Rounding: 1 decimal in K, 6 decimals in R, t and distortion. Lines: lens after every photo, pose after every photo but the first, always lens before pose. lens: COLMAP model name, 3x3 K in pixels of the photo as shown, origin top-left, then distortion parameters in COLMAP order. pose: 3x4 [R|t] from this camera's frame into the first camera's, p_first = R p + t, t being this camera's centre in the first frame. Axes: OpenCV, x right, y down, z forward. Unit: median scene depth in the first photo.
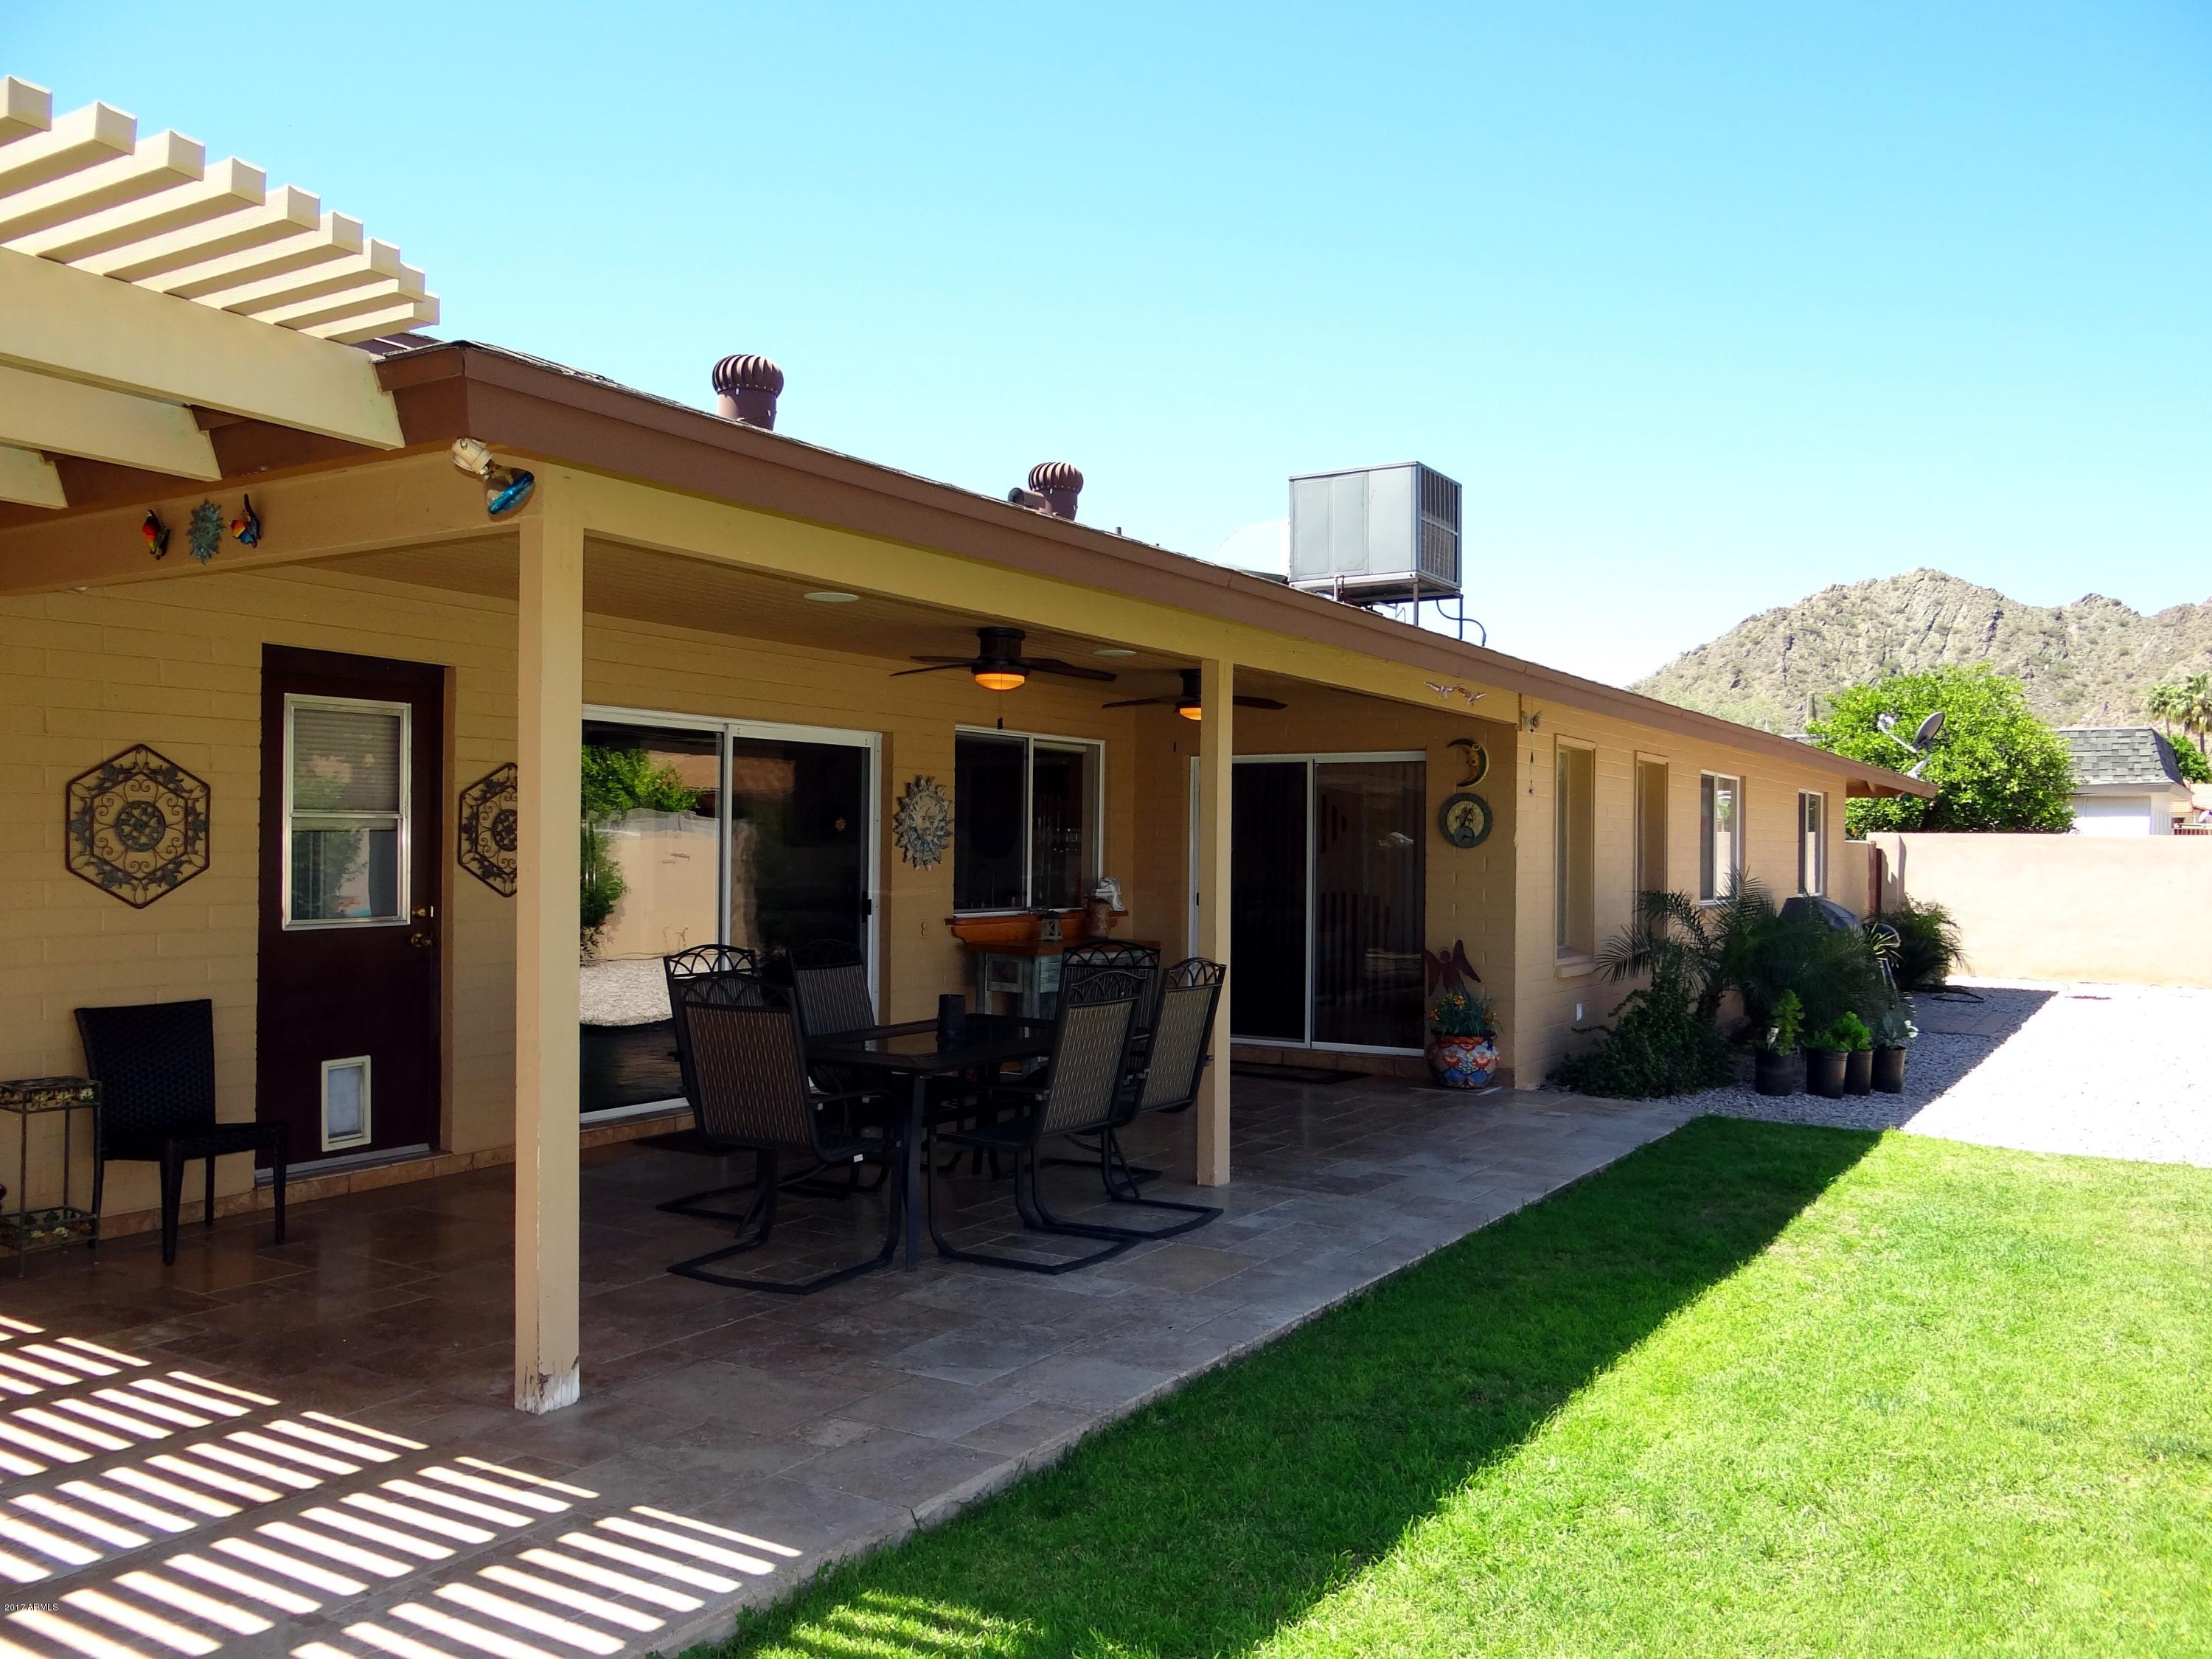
lens RADIAL K [[1739.6, 0, 1110.0], [0, 1739.6, 831.3], [0, 0, 1]] dist [-0.008720, 0.007227]
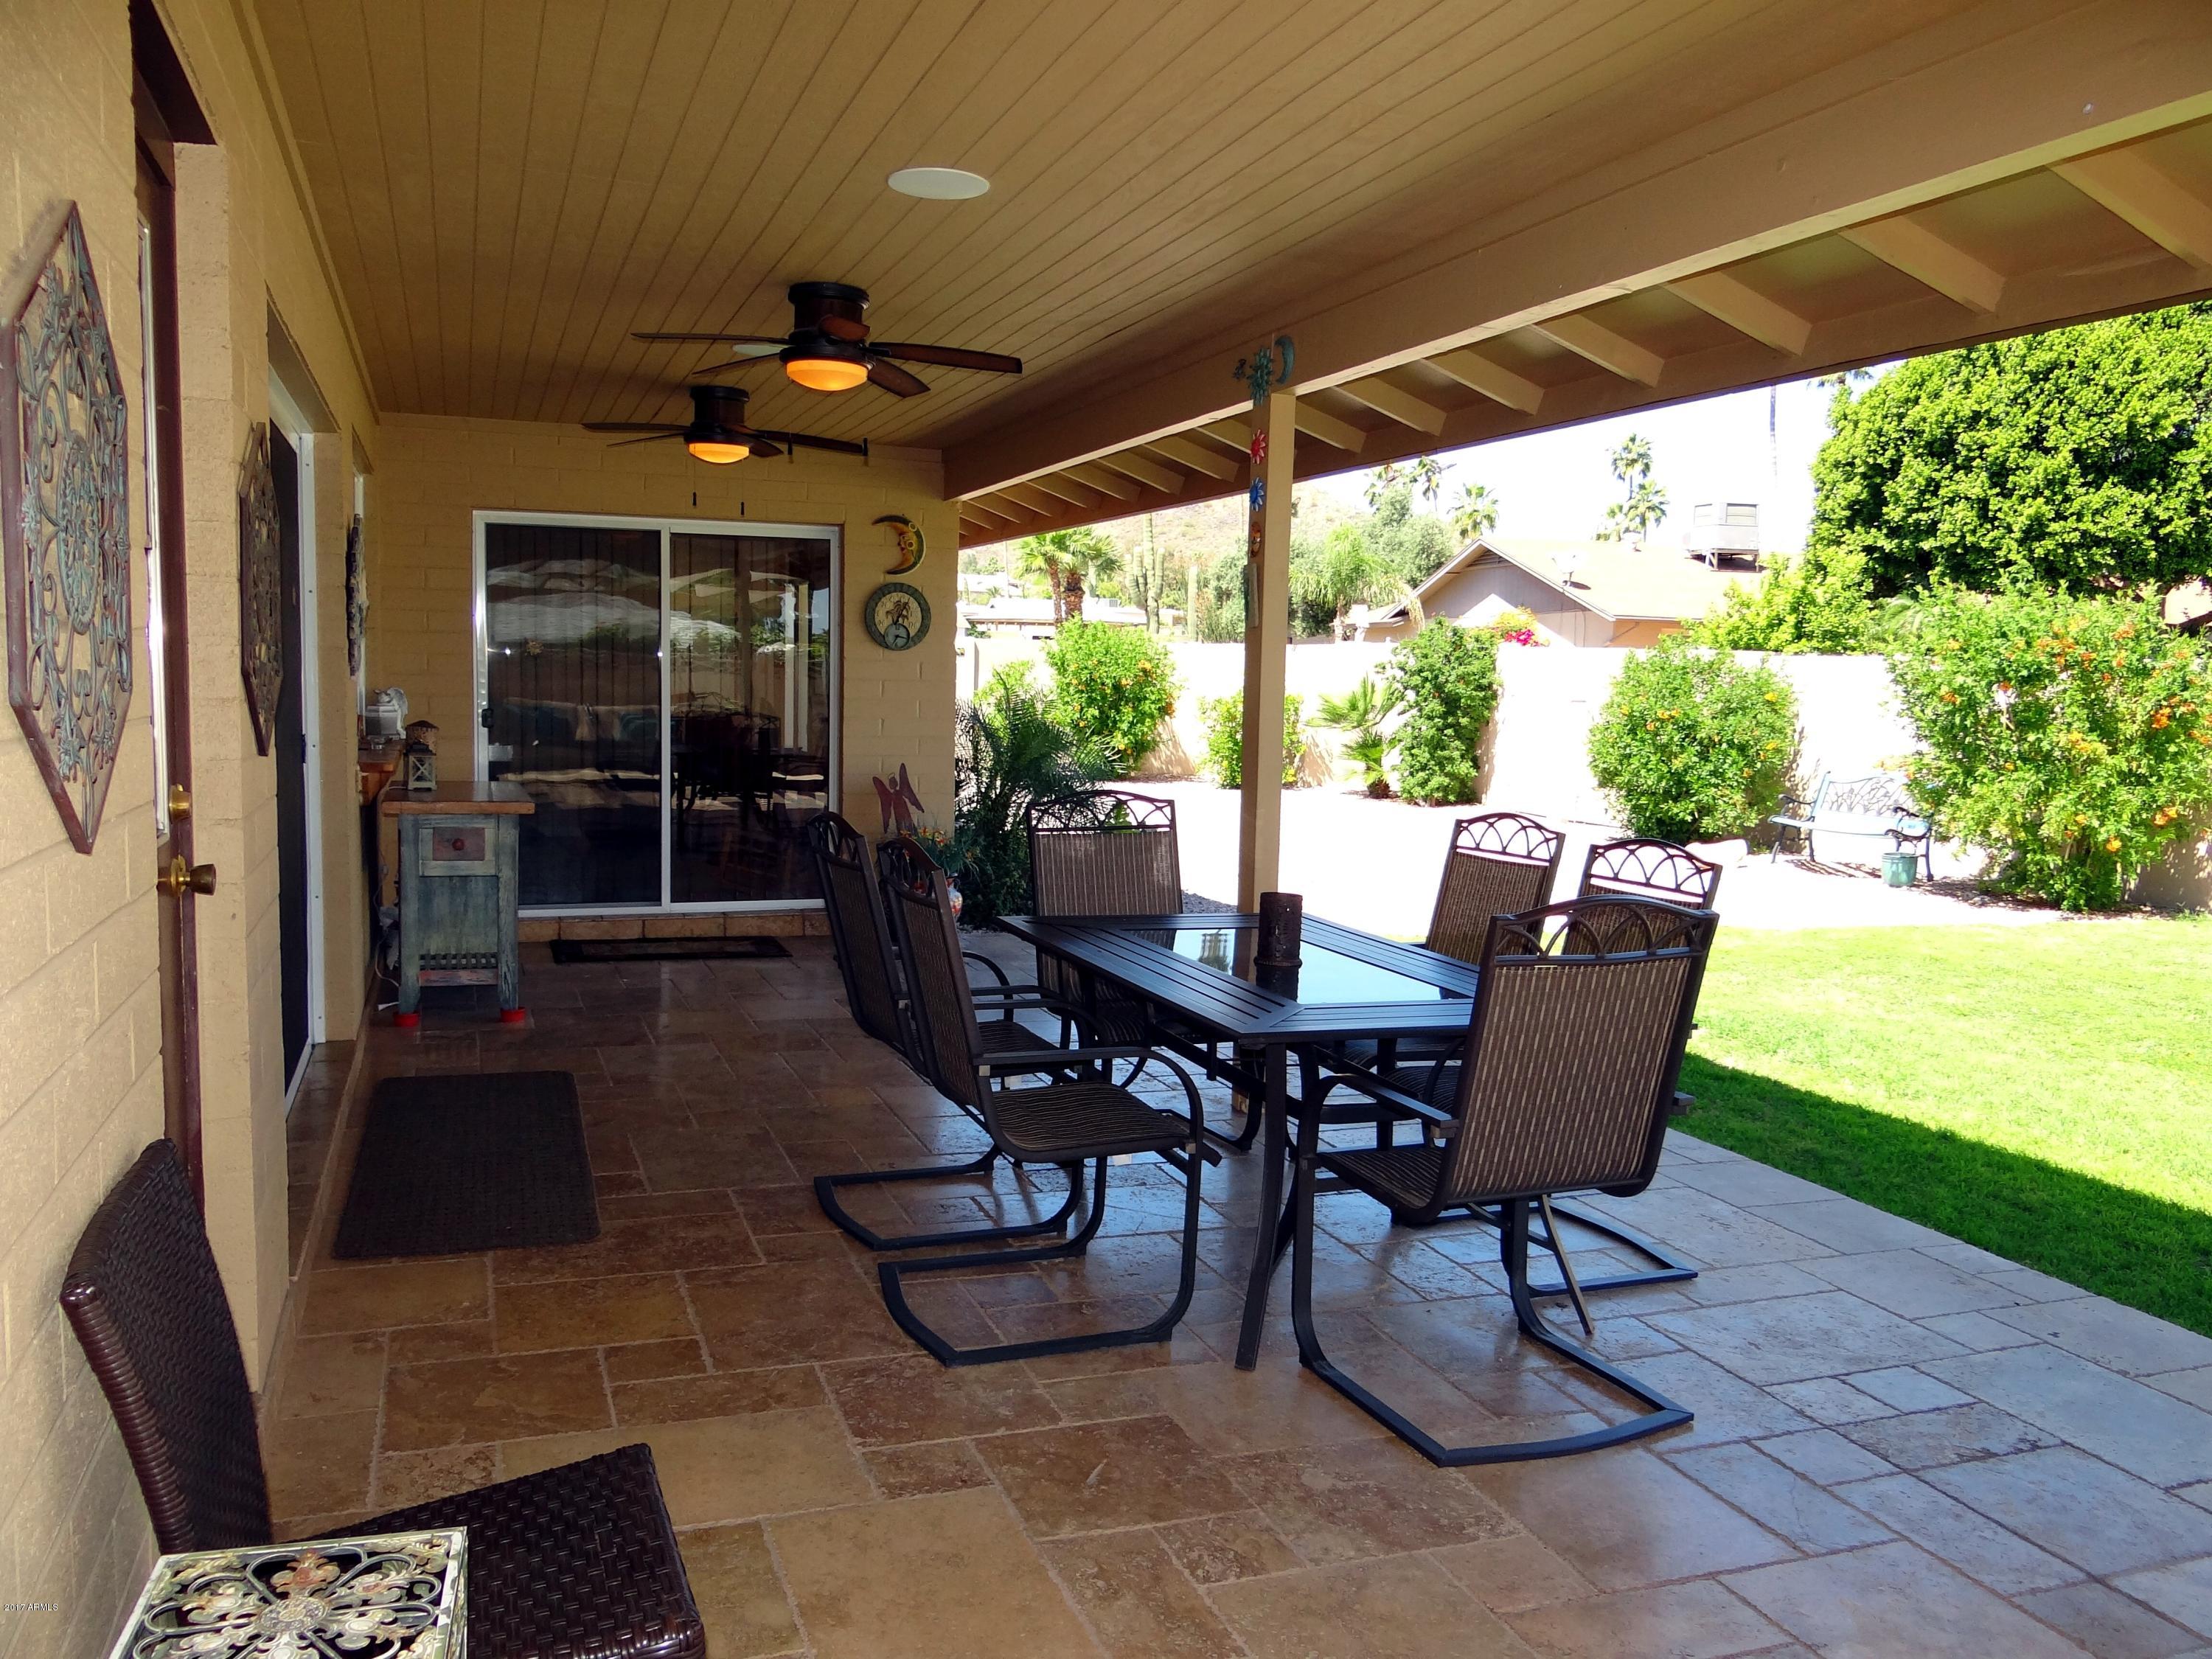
lens RADIAL K [[1739.6, 0, 1110.3], [0, 1739.6, 831.4], [0, 0, 1]] dist [-0.008720, 0.007227]
pose [[0.608143, -0.071070, 0.790640, -0.222939], [-0.023806, 0.993904, 0.107652, 0.002115], [-0.793471, -0.084290, 0.602743, 0.239861]]
